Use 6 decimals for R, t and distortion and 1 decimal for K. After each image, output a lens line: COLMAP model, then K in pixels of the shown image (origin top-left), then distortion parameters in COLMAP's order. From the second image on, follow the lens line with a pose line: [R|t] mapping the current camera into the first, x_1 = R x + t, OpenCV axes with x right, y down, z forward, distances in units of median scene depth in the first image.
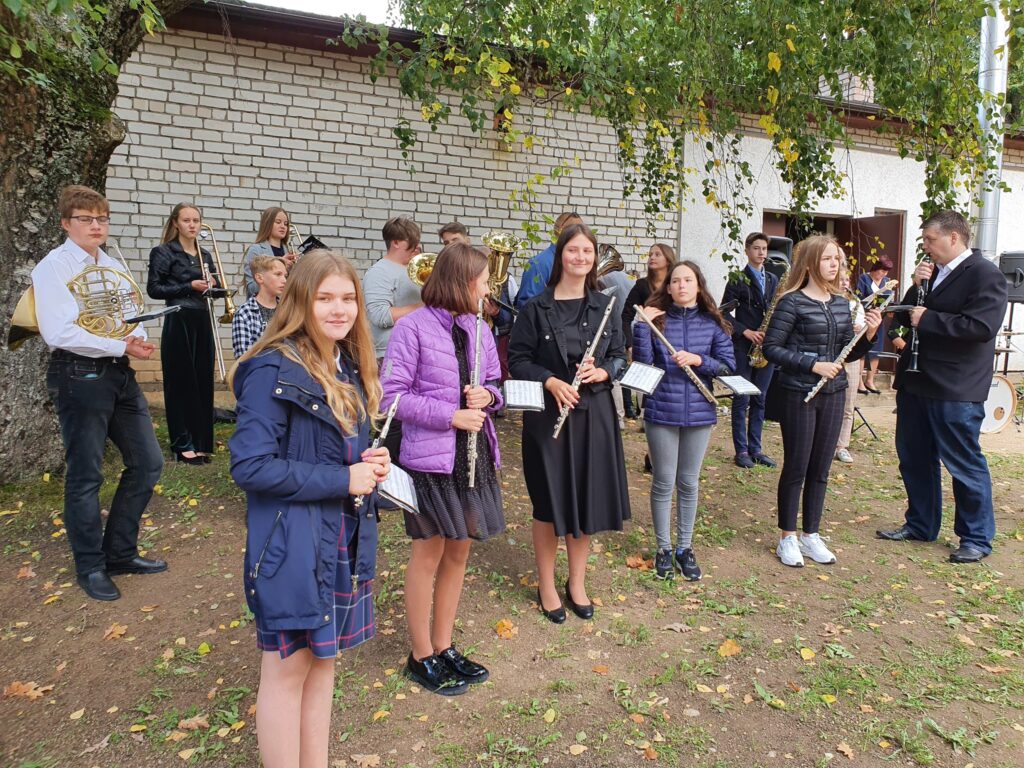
lens RADIAL K [[774.5, 0, 512.0], [0, 774.5, 384.0], [0, 0, 1]] dist [0.024880, -0.050480]
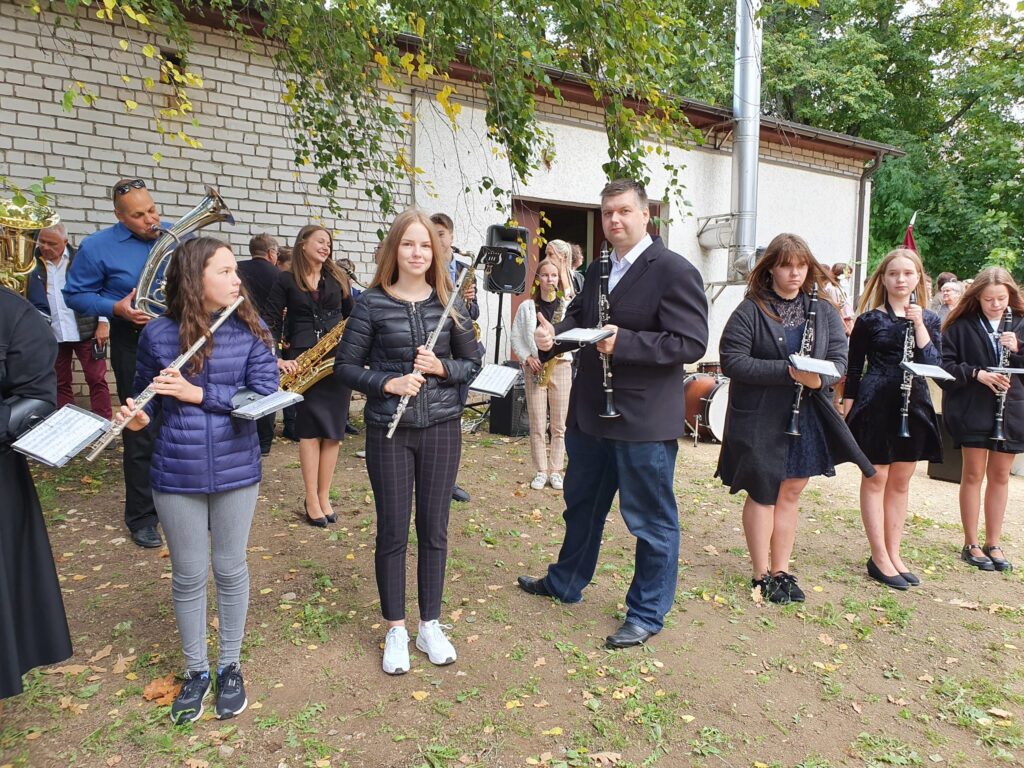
lens RADIAL K [[782.8, 0, 512.0], [0, 782.8, 384.0], [0, 0, 1]] dist [-0.051862, 0.065753]
pose [[0.978952, -0.017197, 0.203362, 0.313488], [0.015132, 0.999817, 0.011707, -0.037146], [-0.203527, -0.008383, 0.979034, 0.267349]]
